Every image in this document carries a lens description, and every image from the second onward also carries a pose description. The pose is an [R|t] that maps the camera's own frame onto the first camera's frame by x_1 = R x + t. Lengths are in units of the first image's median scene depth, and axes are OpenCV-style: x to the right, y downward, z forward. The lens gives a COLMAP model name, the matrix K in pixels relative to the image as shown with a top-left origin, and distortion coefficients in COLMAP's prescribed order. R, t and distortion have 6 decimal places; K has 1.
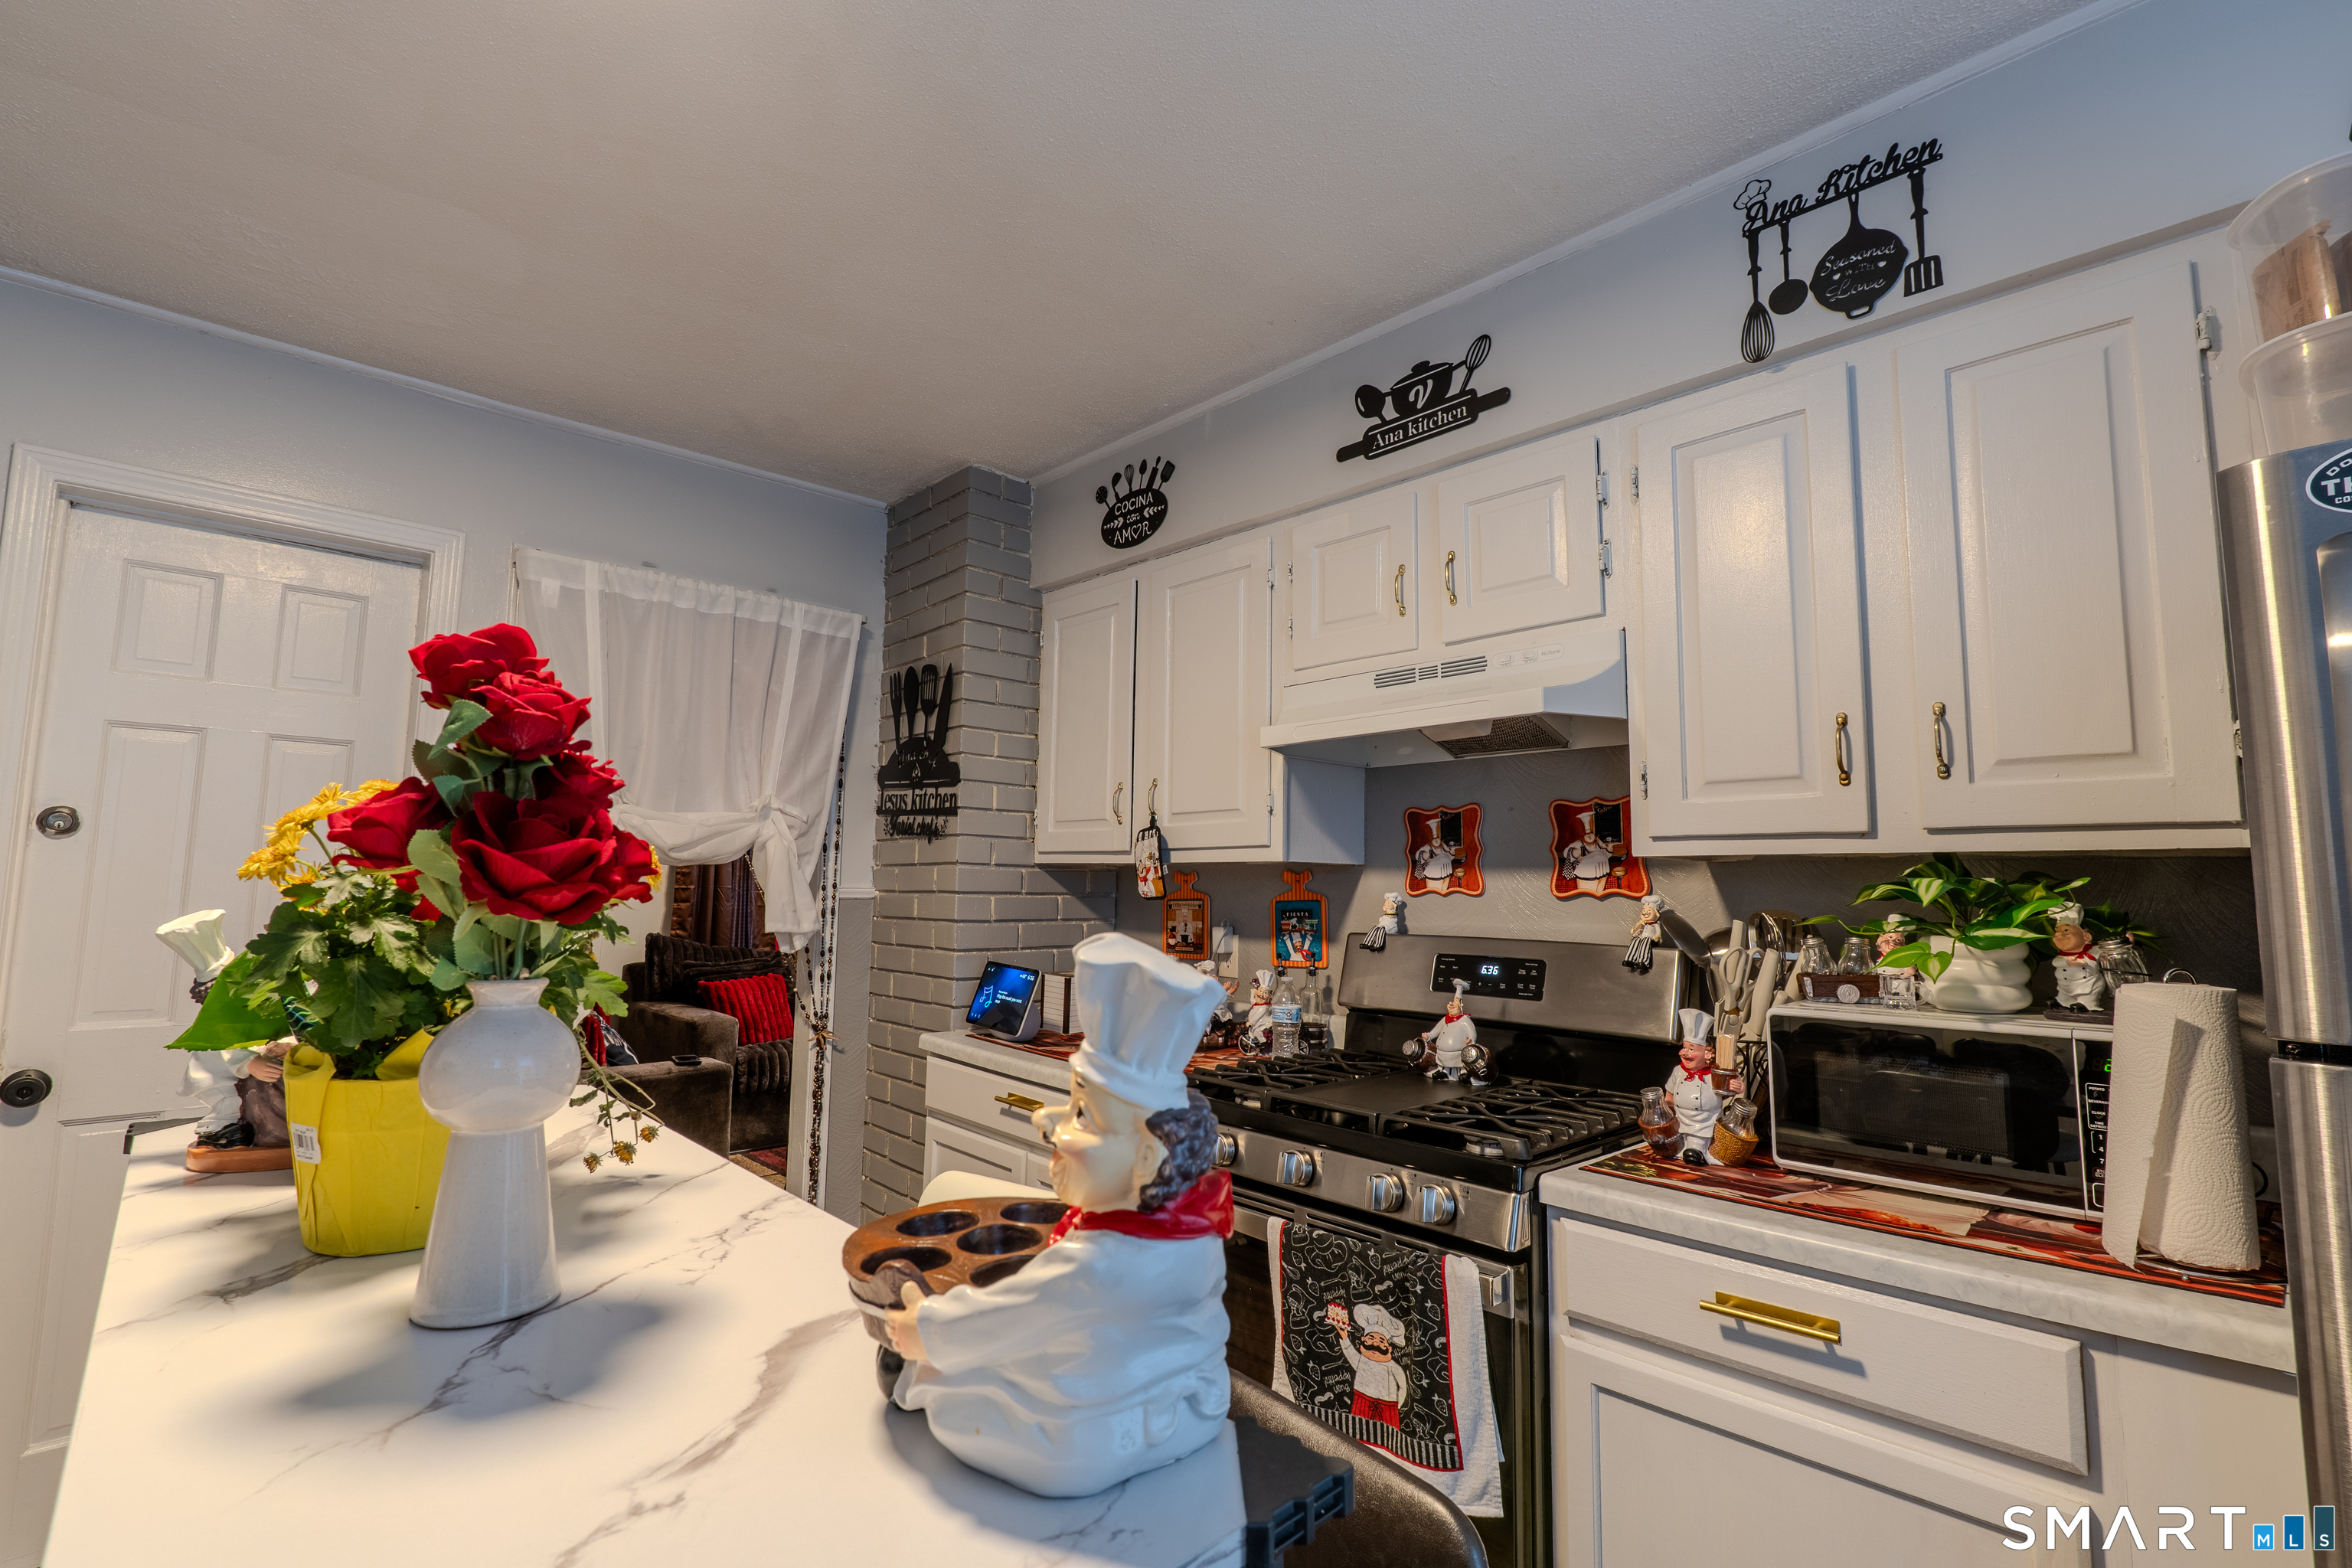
lens RADIAL K [[1074.2, 0, 1174.0], [0, 1074.2, 783.1], [0, 0, 1]] dist [-0.008074, -0.000086]
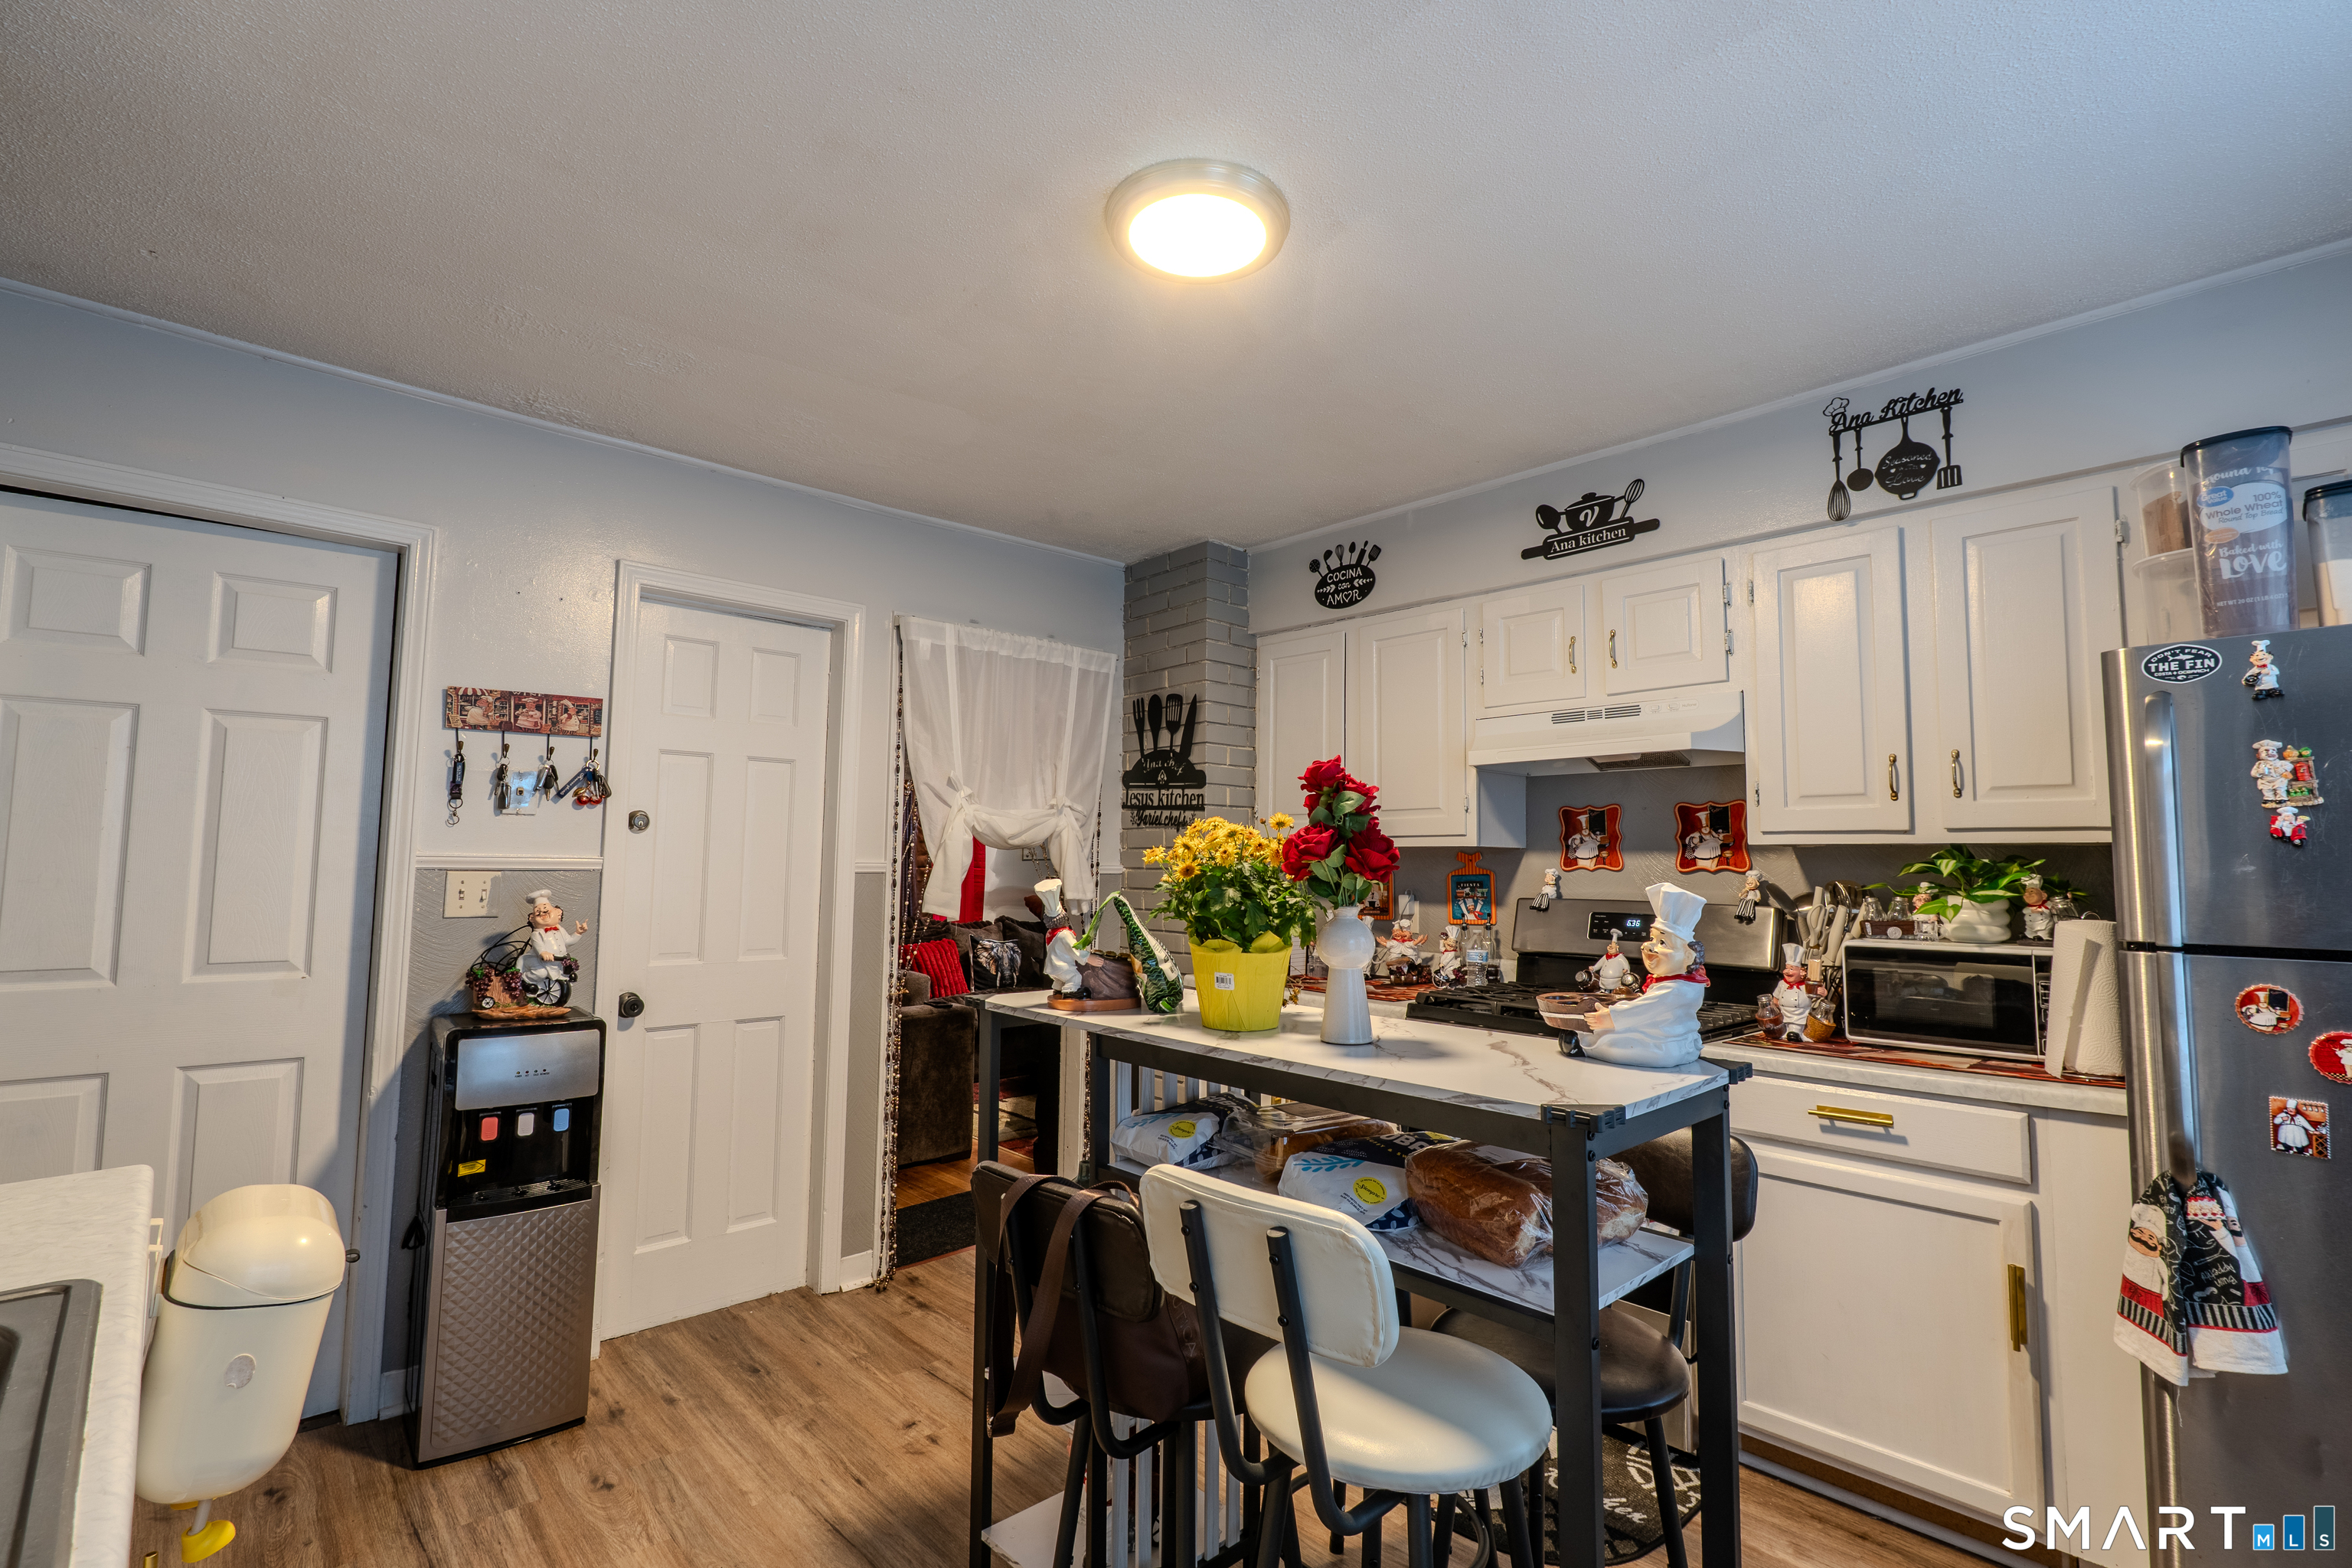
lens RADIAL K [[1074.2, 0, 1173.4], [0, 1074.2, 785.1], [0, 0, 1]] dist [-0.008074, -0.000086]
pose [[0.999956, -0.001870, -0.009233, -0.346973], [0.002085, 0.999724, 0.023404, -0.049389], [0.009186, -0.023422, 0.999683, -0.482653]]
